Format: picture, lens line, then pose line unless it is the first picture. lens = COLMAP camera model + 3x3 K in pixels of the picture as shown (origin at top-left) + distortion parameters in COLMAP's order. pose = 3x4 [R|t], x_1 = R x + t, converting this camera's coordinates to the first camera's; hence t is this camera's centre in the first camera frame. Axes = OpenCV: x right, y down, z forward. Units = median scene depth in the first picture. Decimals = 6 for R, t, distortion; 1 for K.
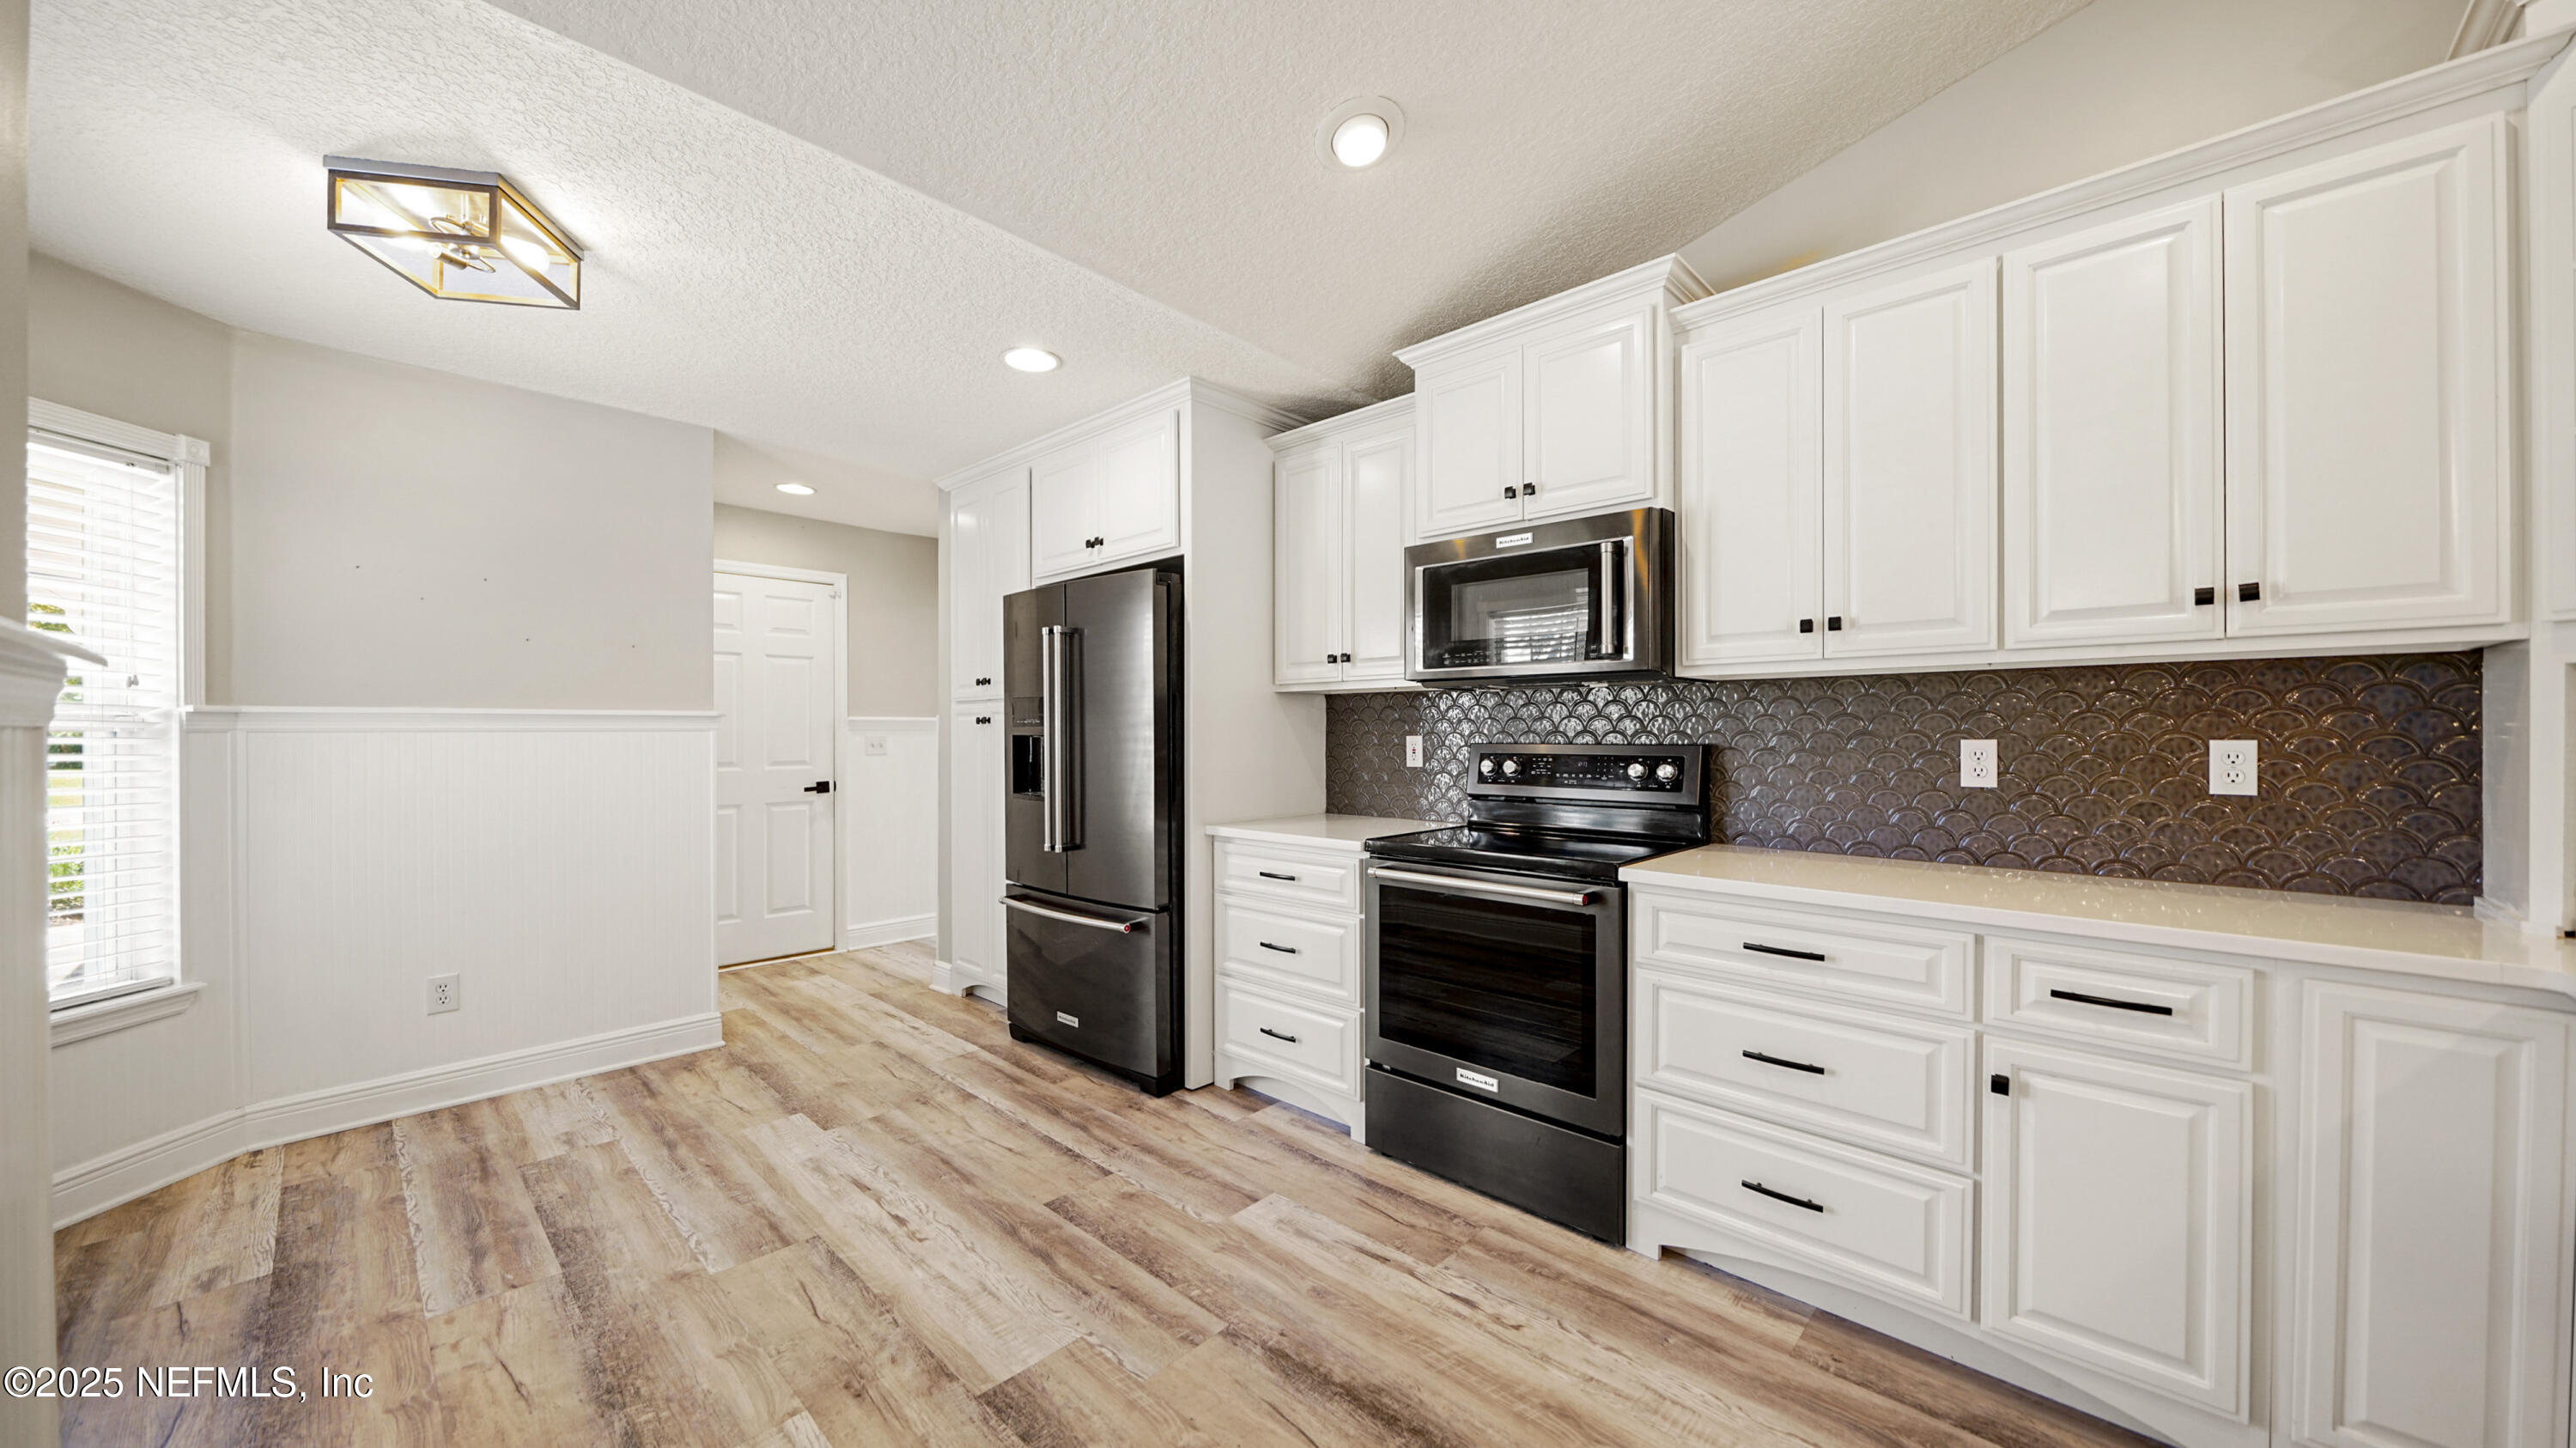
lens RADIAL K [[910.3, 0, 1309.1], [0, 910.3, 725.5], [0, 0, 1]] dist [-0.000842, 0.000026]
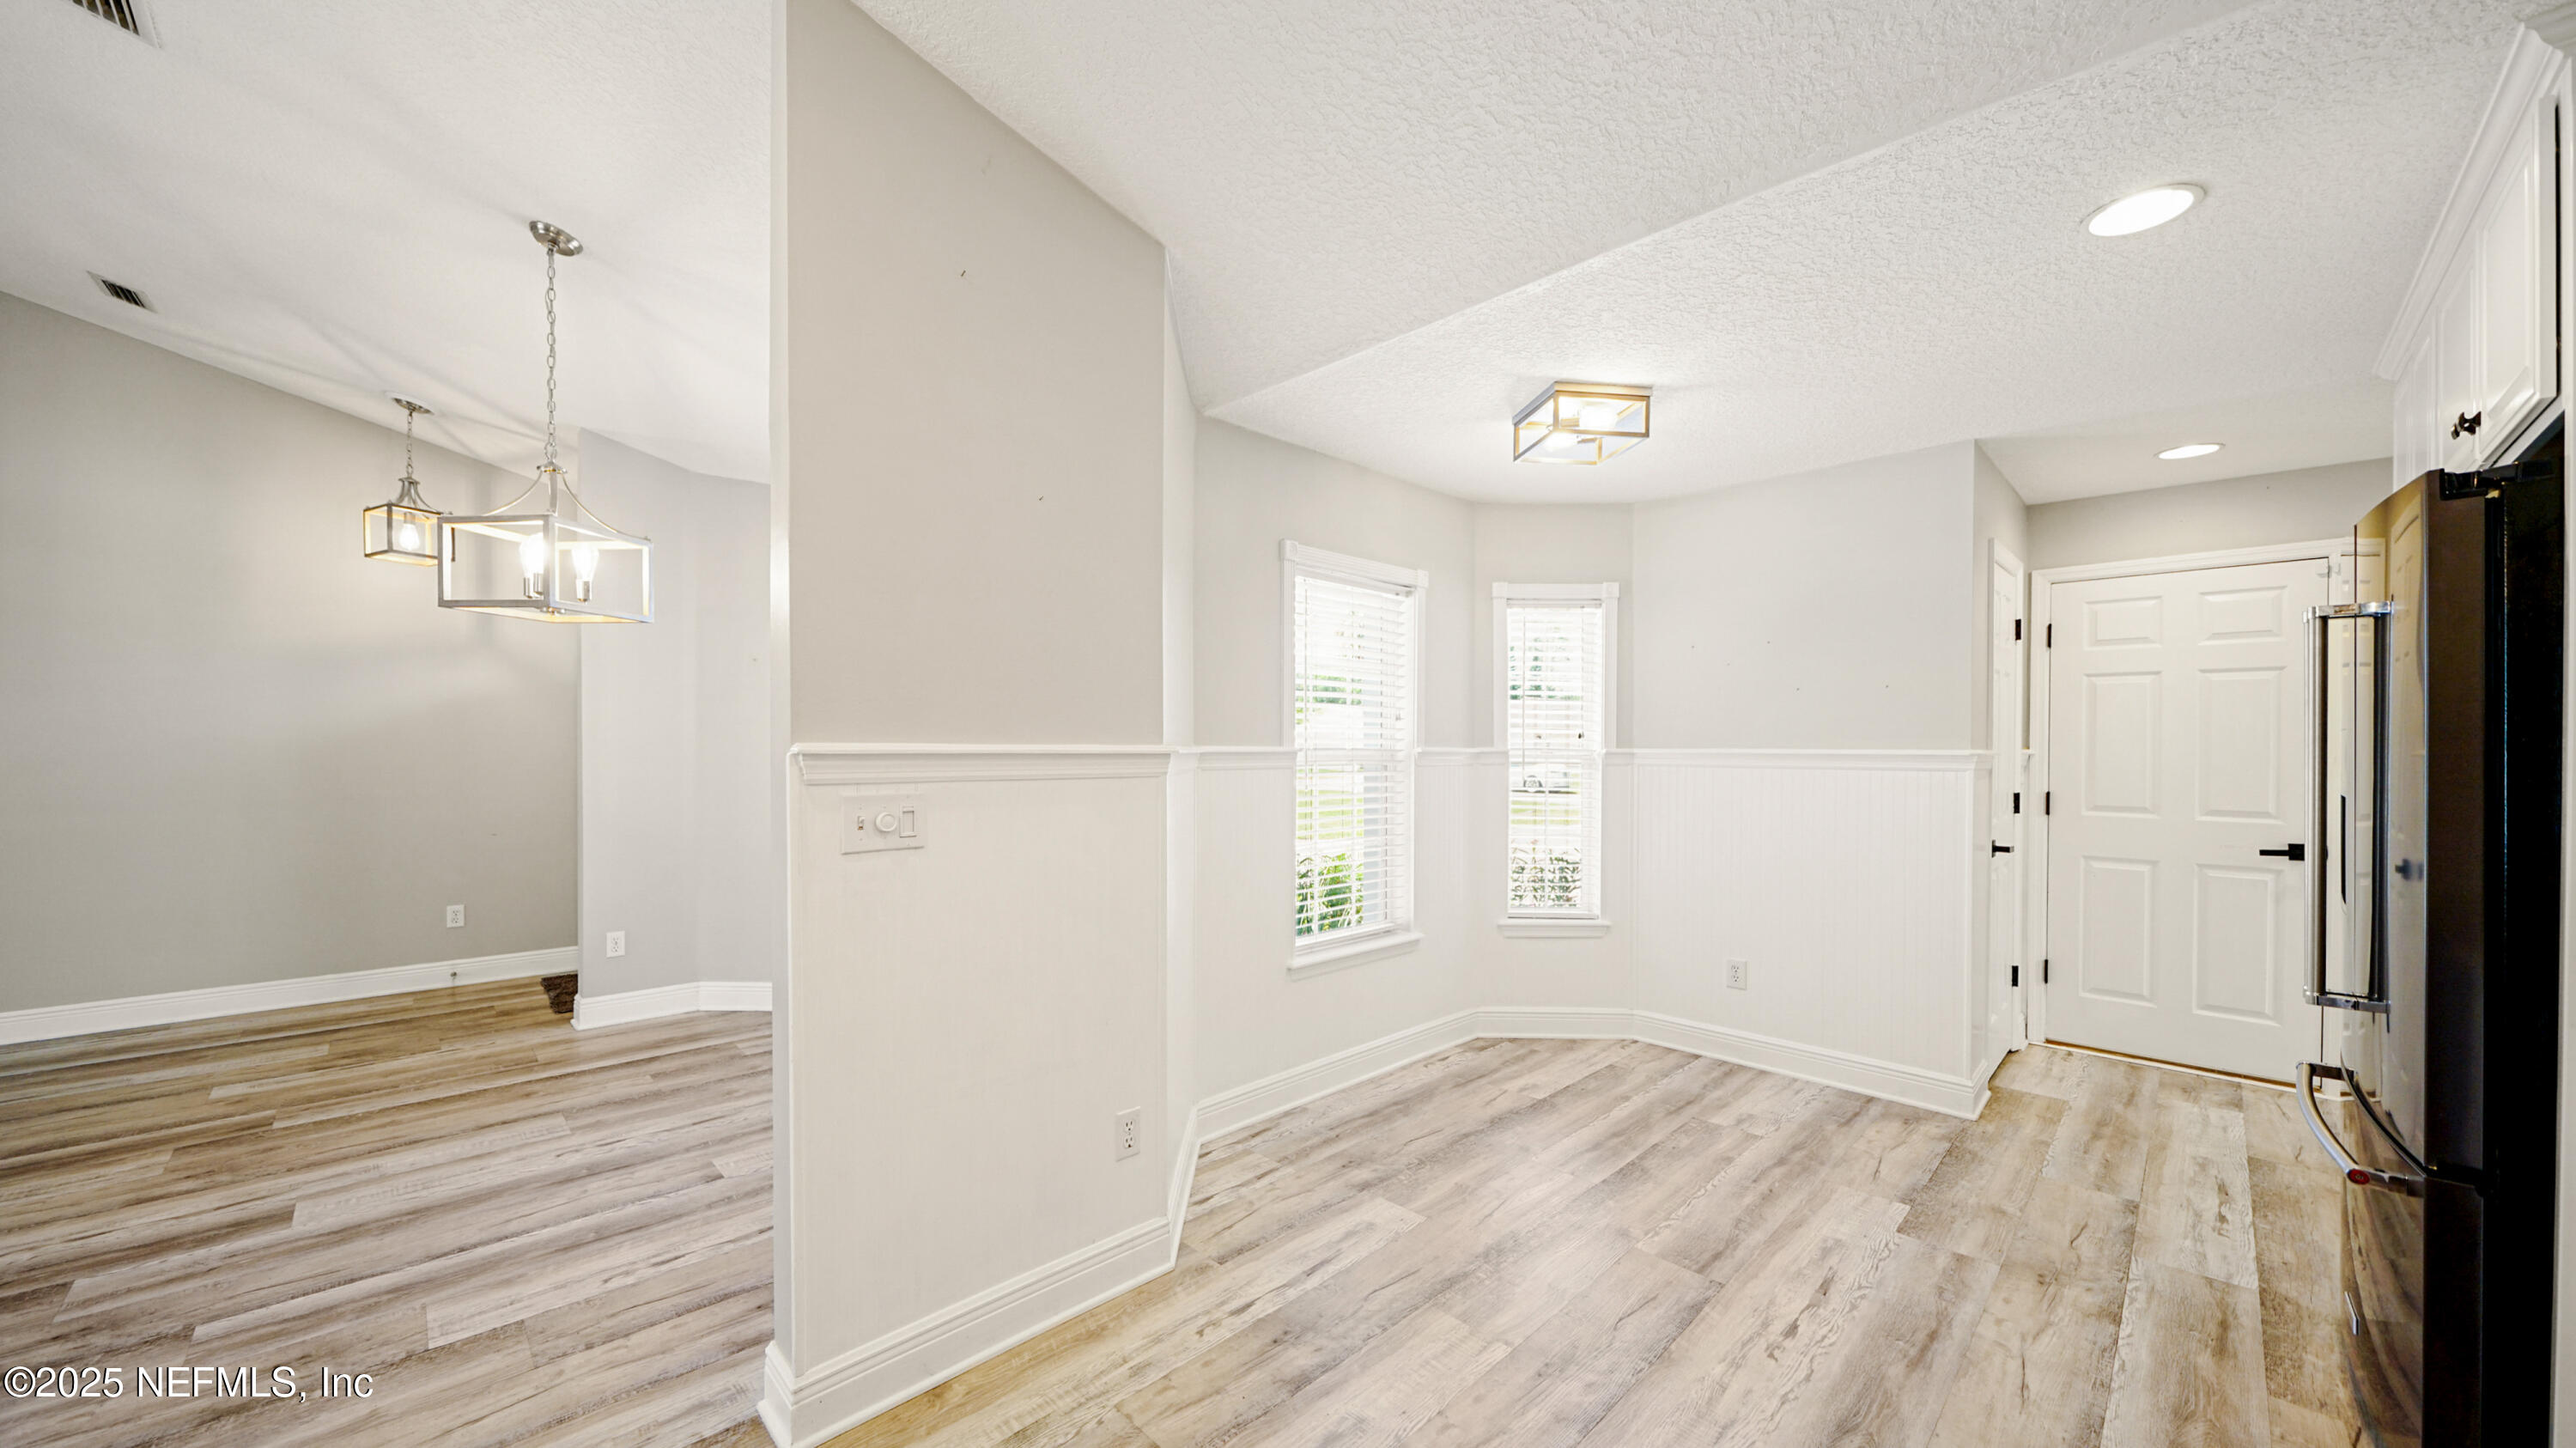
lens RADIAL K [[910.3, 0, 1236.1], [0, 910.3, 754.6], [0, 0, 1]] dist [-0.000842, 0.000026]
pose [[-0.077904, 0.010859, -0.996902, 0.391587], [0.001093, 0.999941, 0.010807, -0.027915], [0.996960, -0.000248, -0.077911, 0.427689]]
